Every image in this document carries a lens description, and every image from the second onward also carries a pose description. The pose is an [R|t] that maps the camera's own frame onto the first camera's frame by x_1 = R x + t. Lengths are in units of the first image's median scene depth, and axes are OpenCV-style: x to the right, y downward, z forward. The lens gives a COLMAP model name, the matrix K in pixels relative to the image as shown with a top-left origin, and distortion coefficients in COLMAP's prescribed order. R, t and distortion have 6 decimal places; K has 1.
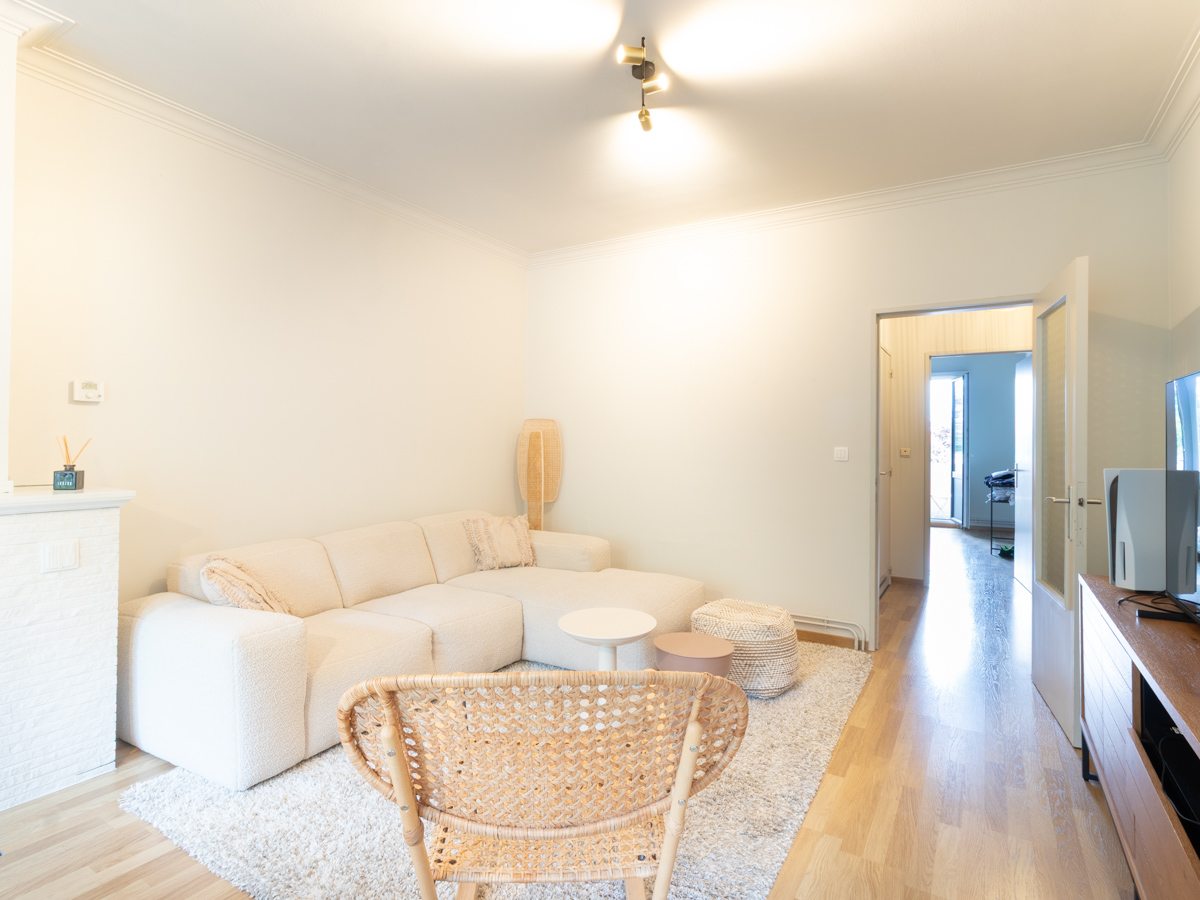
lens RADIAL K [[636.0, 0, 600.0], [0, 636.0, 450.0], [0, 0, 1]] dist [0.000826, 0.000612]
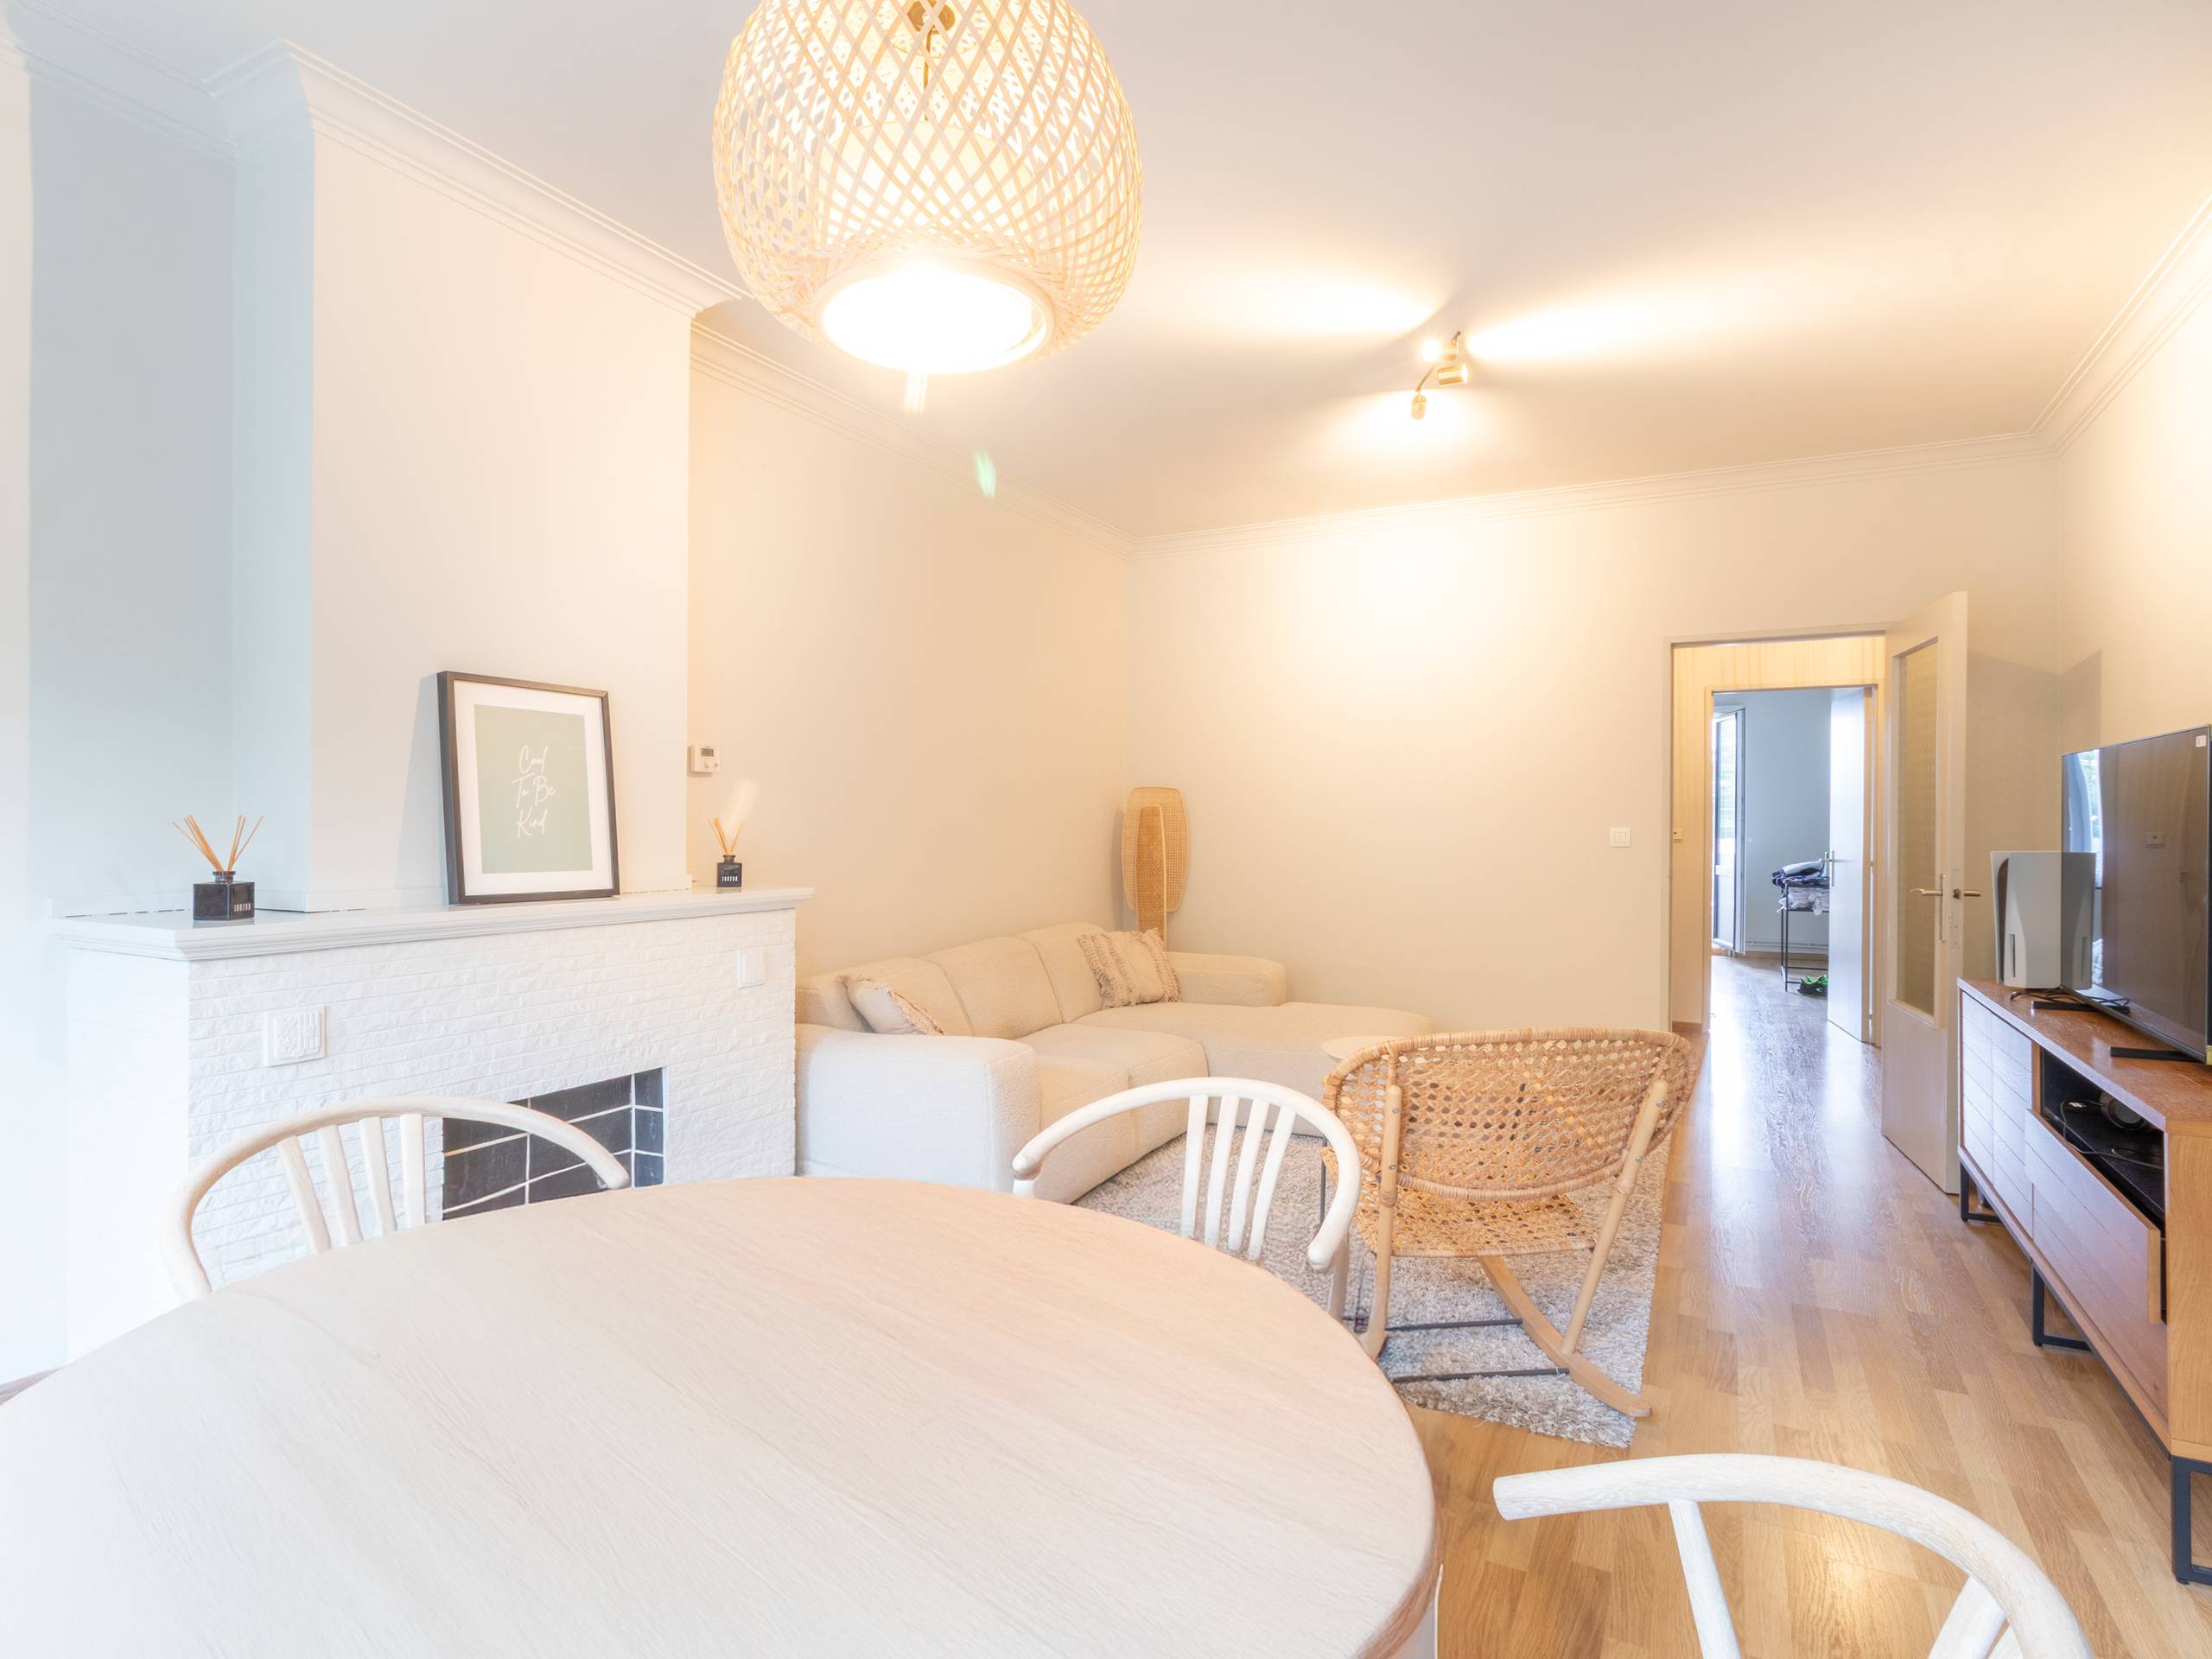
lens RADIAL K [[1177.4, 0, 1100.0], [0, 1177.4, 851.8], [0, 0, 1]] dist [0.001453, -0.000307]
pose [[0.998370, -0.006106, 0.056750, -0.287933], [0.005234, 0.999866, 0.015500, -0.000848], [-0.056837, -0.015177, 0.998268, -0.300163]]
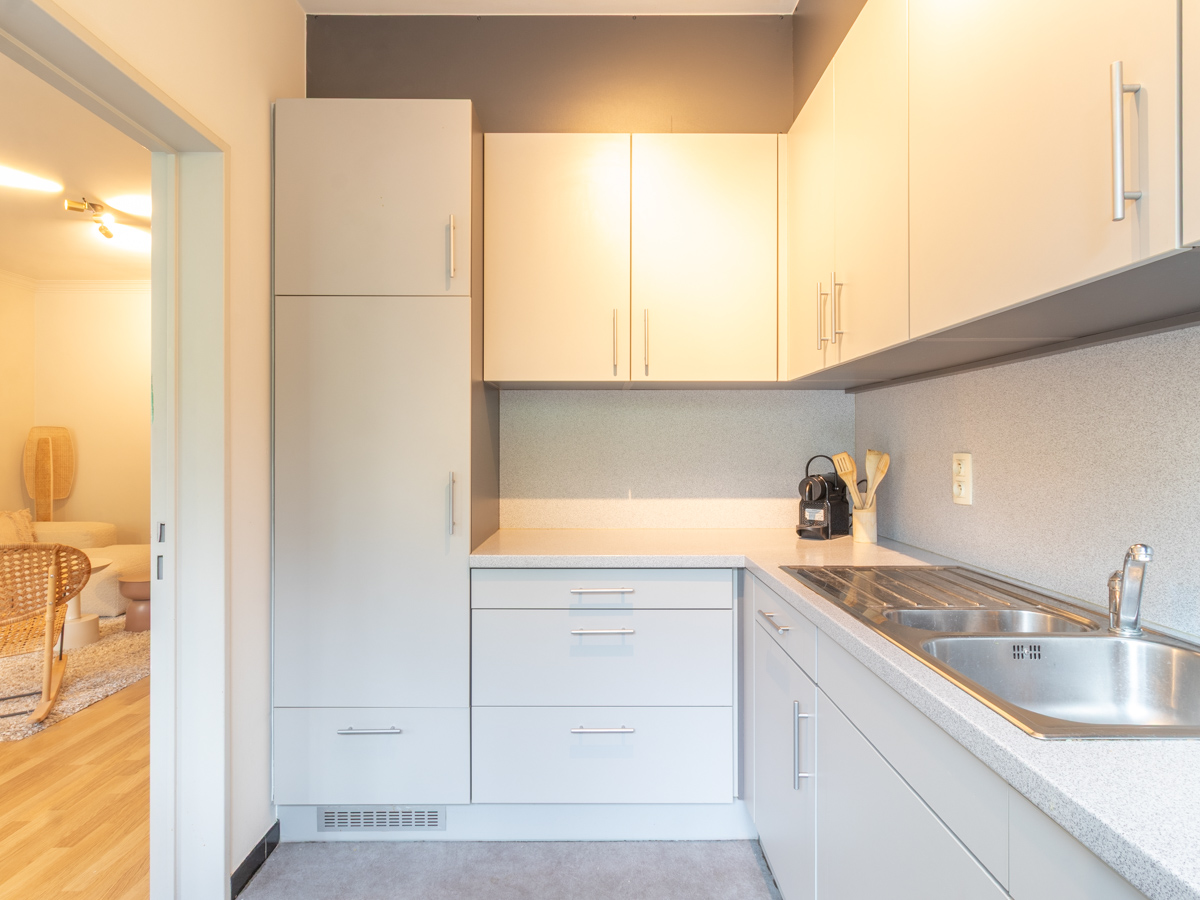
lens RADIAL K [[636.0, 0, 600.0], [0, 636.0, 450.0], [0, 0, 1]] dist [0.000826, 0.000612]
pose [[0.855063, -0.014441, 0.518323, 0.205536], [0.015723, 0.999875, 0.001919, 0.008770], [-0.518286, 0.006509, 0.855183, -0.638952]]
